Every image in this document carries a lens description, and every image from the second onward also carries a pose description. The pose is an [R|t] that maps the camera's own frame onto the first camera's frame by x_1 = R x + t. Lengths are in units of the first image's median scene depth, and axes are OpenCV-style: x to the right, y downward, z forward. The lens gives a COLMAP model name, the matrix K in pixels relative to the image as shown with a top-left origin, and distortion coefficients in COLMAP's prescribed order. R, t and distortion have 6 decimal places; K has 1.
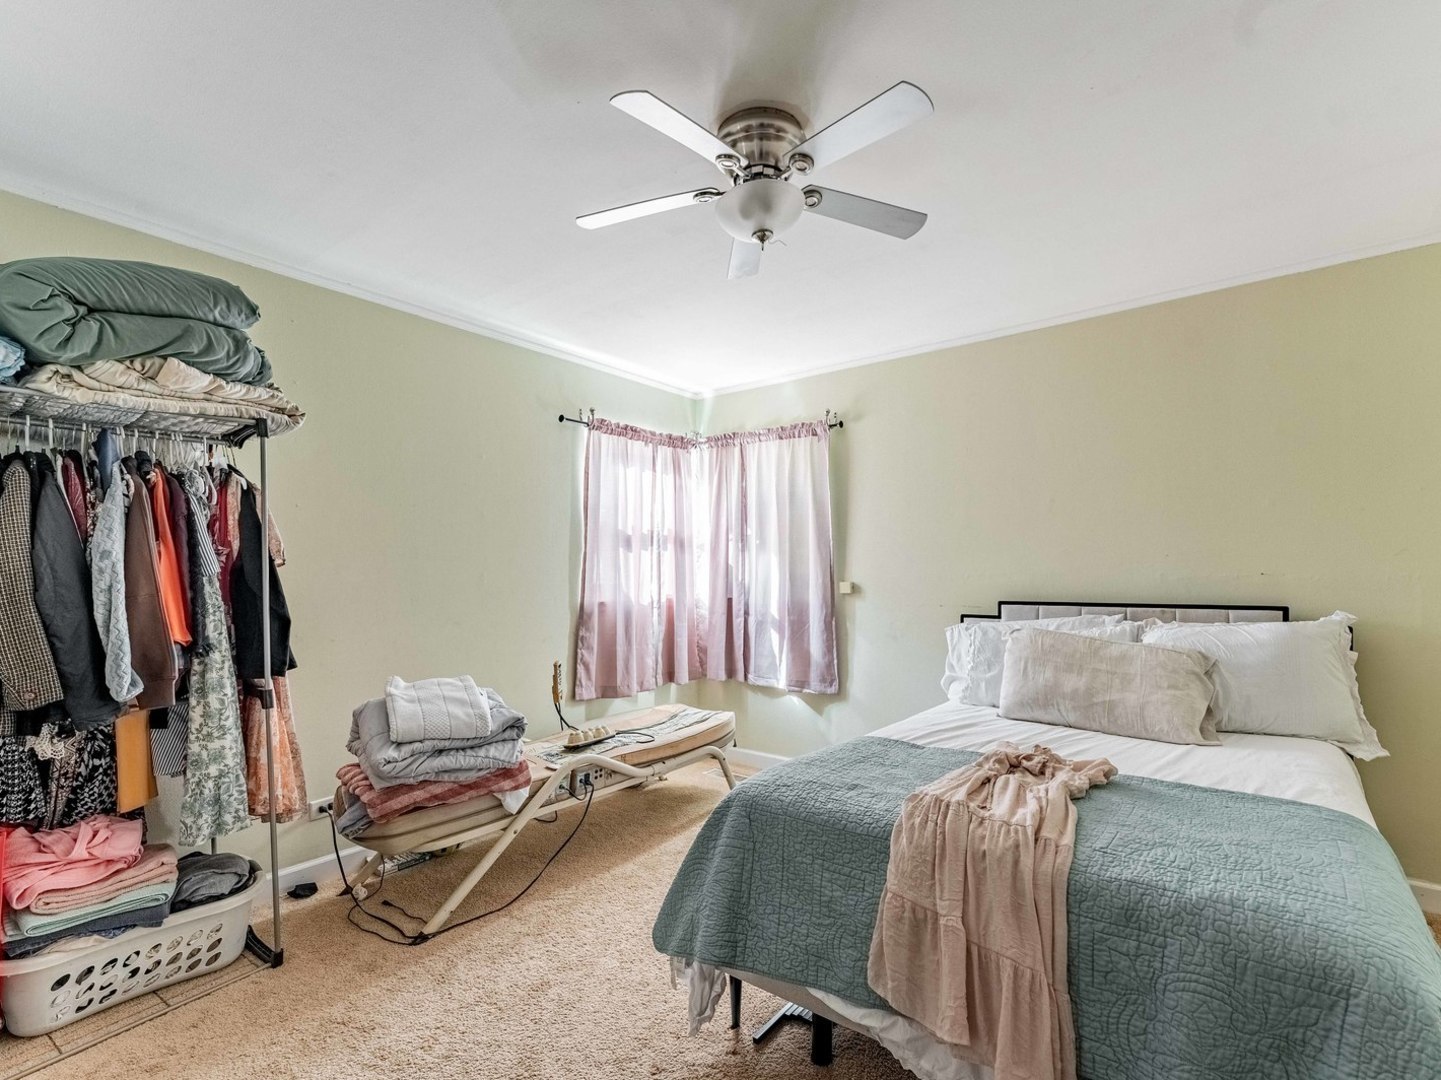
lens RADIAL K [[688.1, 0, 716.0], [0, 688.1, 548.7], [0, 0, 1]] dist [0.000524, -0.001475]
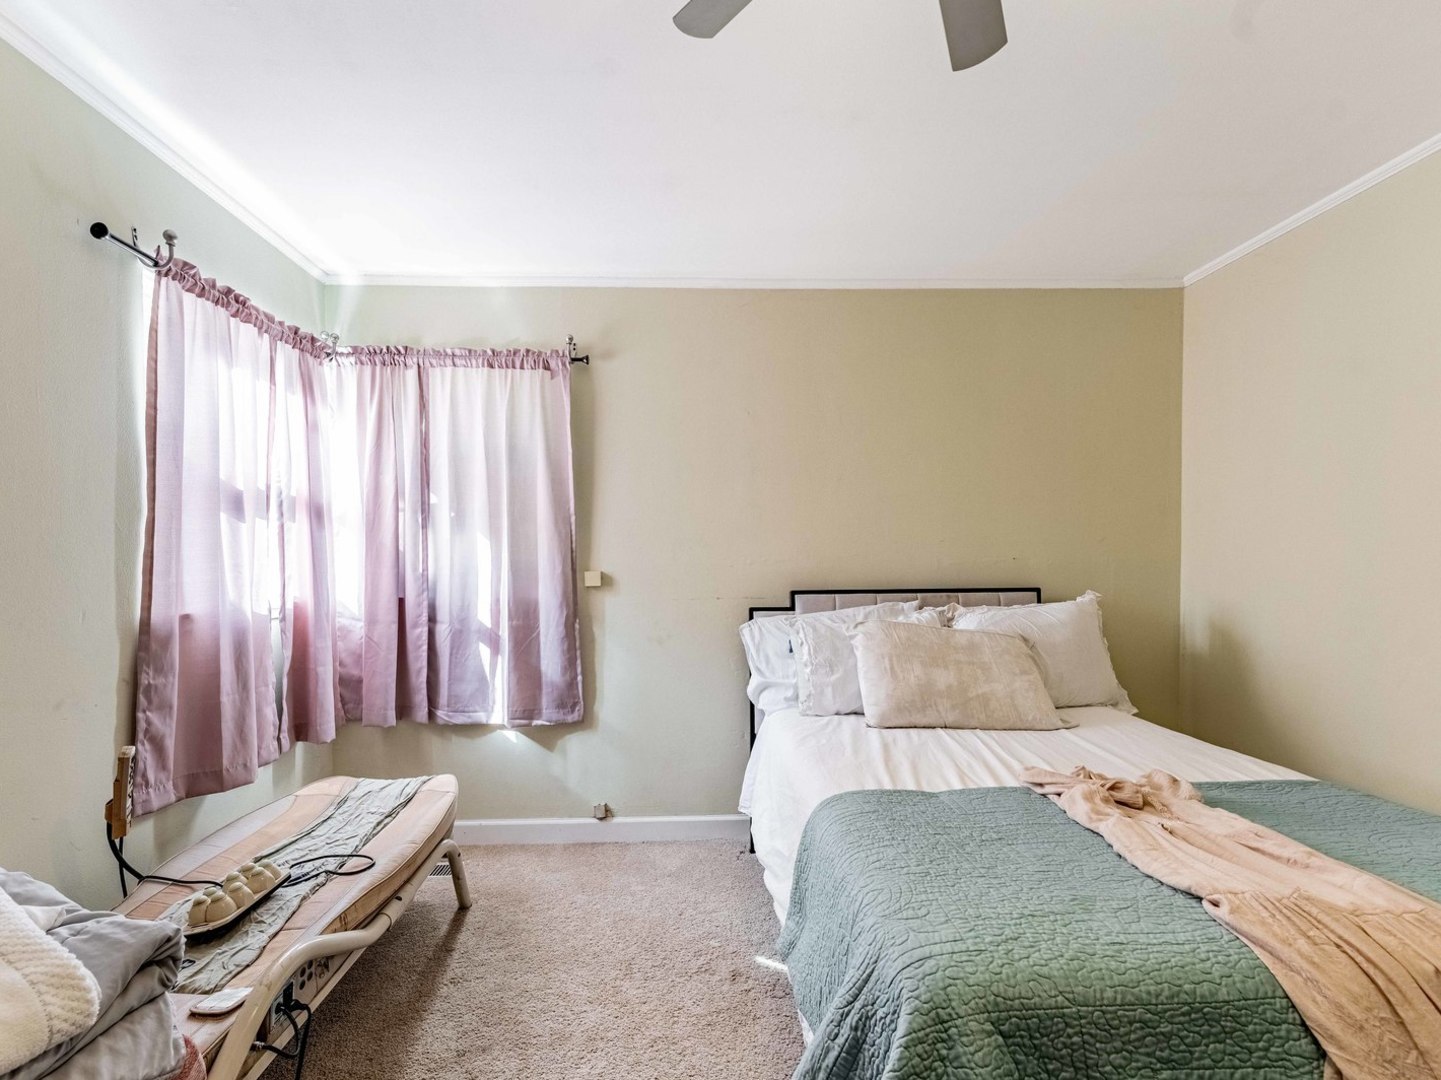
lens RADIAL K [[688.1, 0, 718.1], [0, 688.1, 561.6], [0, 0, 1]] dist [0.000524, -0.001475]
pose [[0.760261, -0.002028, 0.649614, -0.194597], [-0.018831, 0.999506, 0.025159, 0.015868], [-0.649345, -0.031360, 0.759847, 0.336633]]
